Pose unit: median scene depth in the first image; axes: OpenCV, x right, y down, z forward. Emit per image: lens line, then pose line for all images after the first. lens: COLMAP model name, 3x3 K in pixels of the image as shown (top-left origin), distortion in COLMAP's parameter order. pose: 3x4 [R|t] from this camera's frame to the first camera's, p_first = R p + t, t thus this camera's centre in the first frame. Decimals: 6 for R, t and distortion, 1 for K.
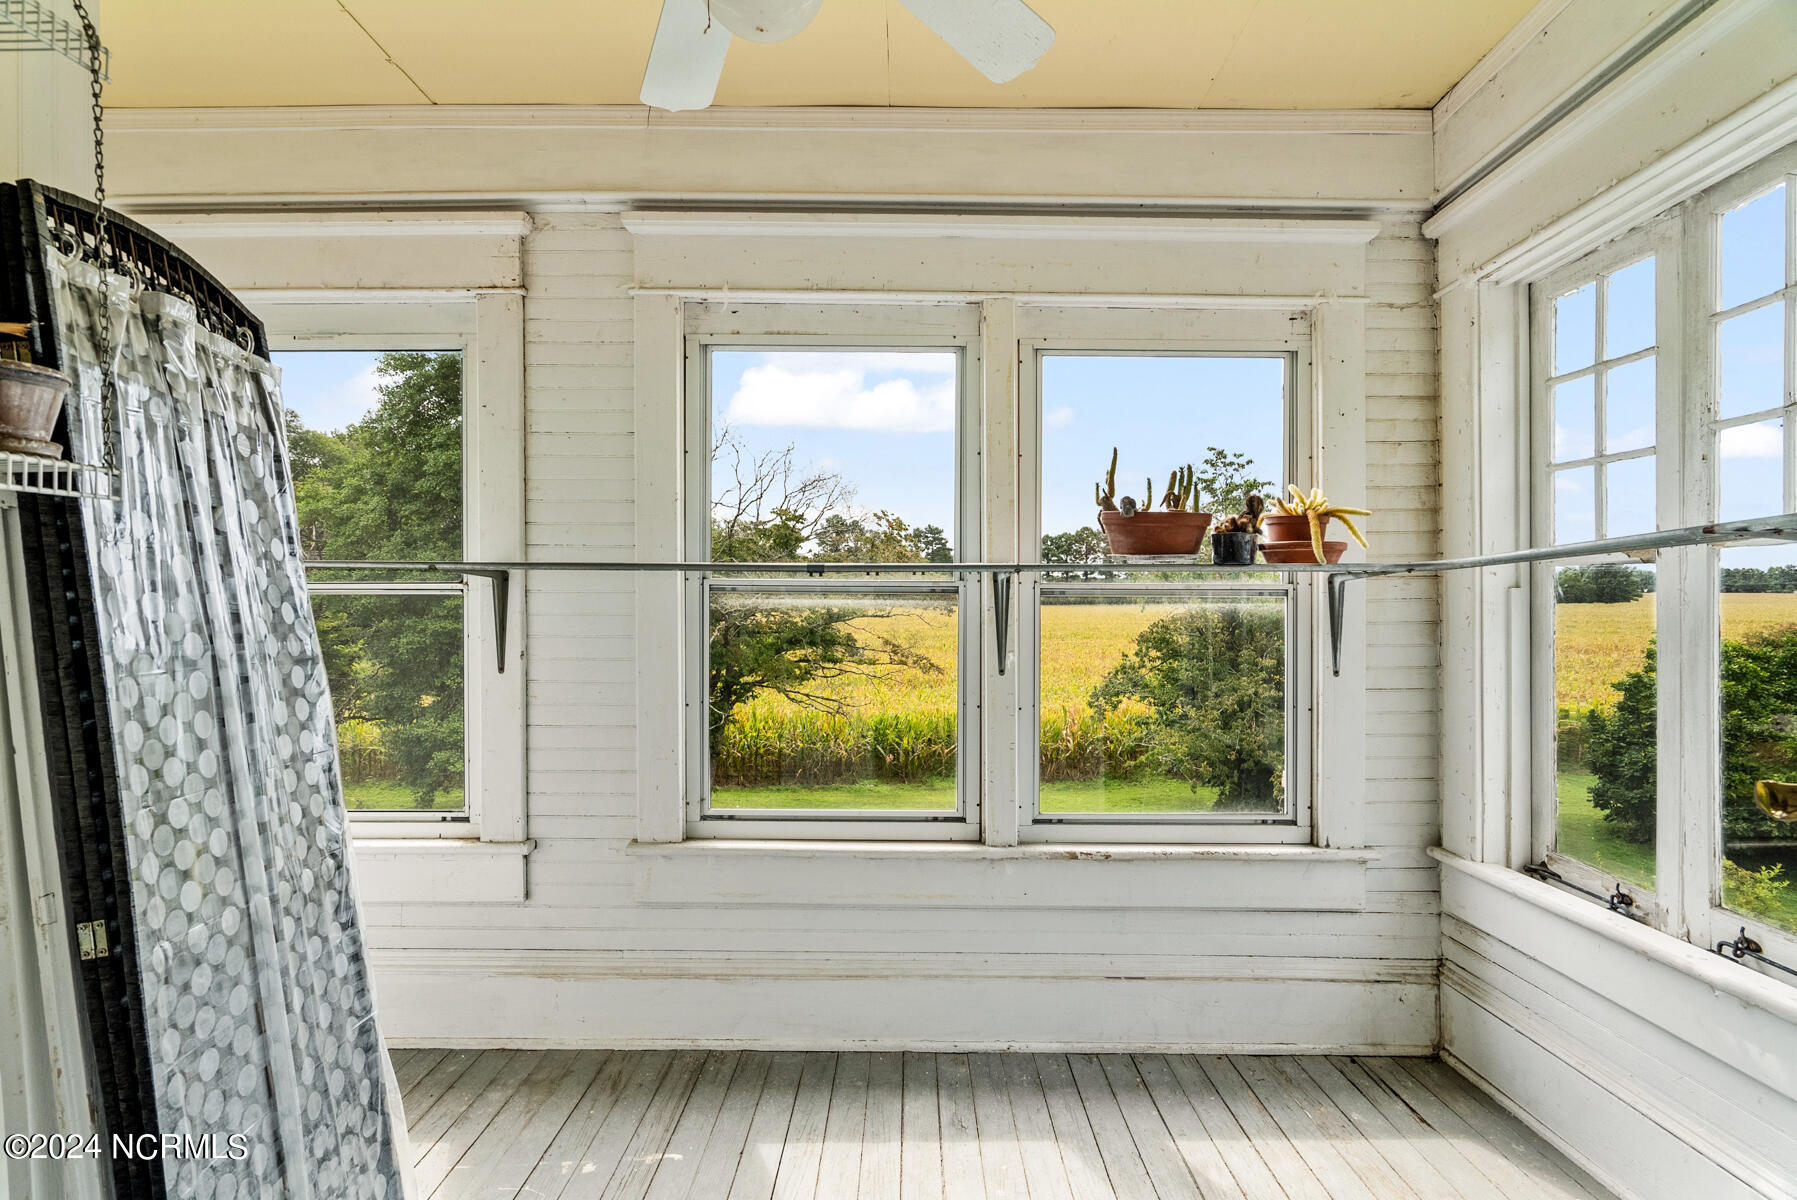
lens RADIAL K [[815.6, 0, 902.8], [0, 815.6, 594.3], [0, 0, 1]] dist [-0.000392, 0.000472]
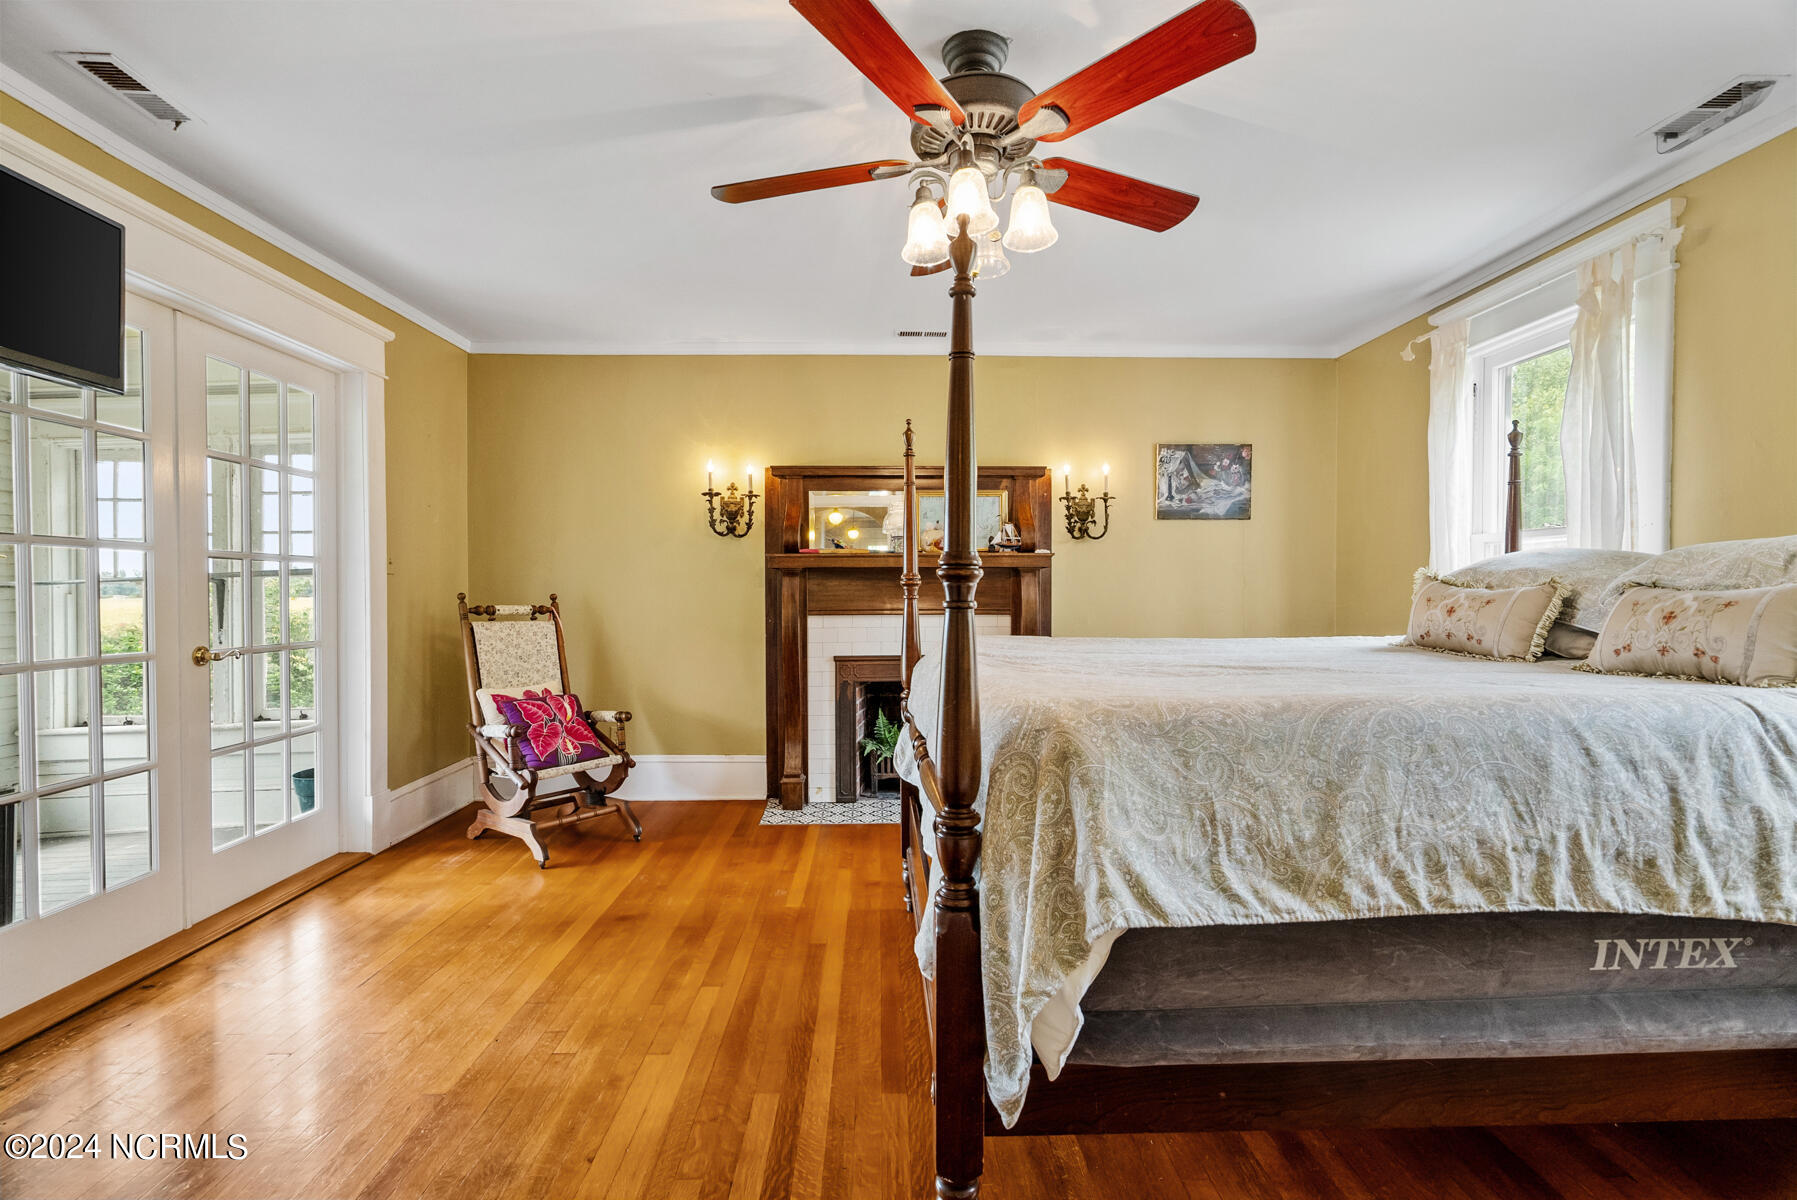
lens RADIAL K [[815.6, 0, 899.3], [0, 815.6, 591.6], [0, 0, 1]] dist [-0.000392, 0.000472]
pose [[-0.024717, 0.001562, 0.999693, -1.291908], [0.002761, 0.999995, -0.001494, -0.005587], [-0.999691, 0.002723, -0.024721, -0.998730]]
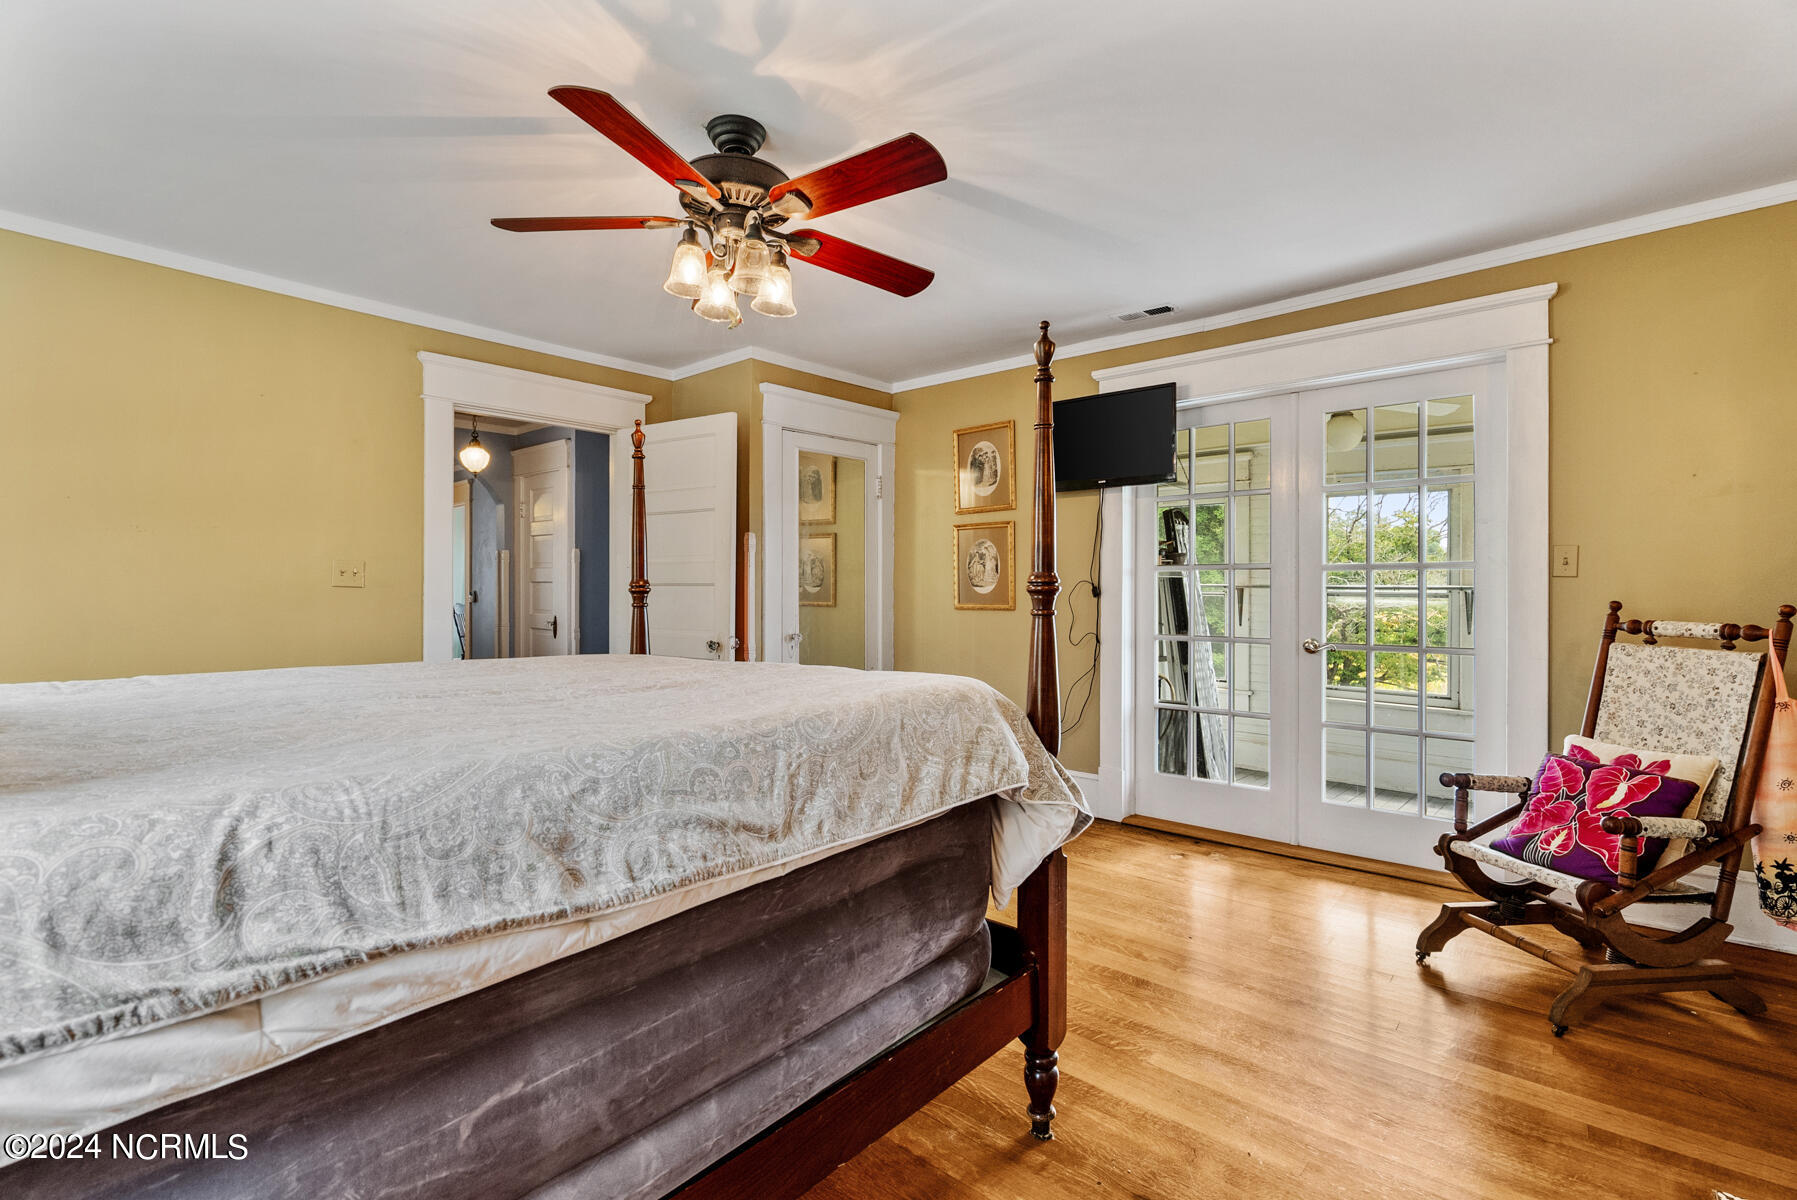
lens RADIAL K [[815.6, 0, 894.5], [0, 815.6, 593.0], [0, 0, 1]] dist [-0.000392, 0.000472]
pose [[0.751552, 0.006799, -0.659639, 0.409345], [-0.005112, 0.999977, 0.004483, -0.019097], [0.659654, 0.000003, 0.751569, -1.725979]]
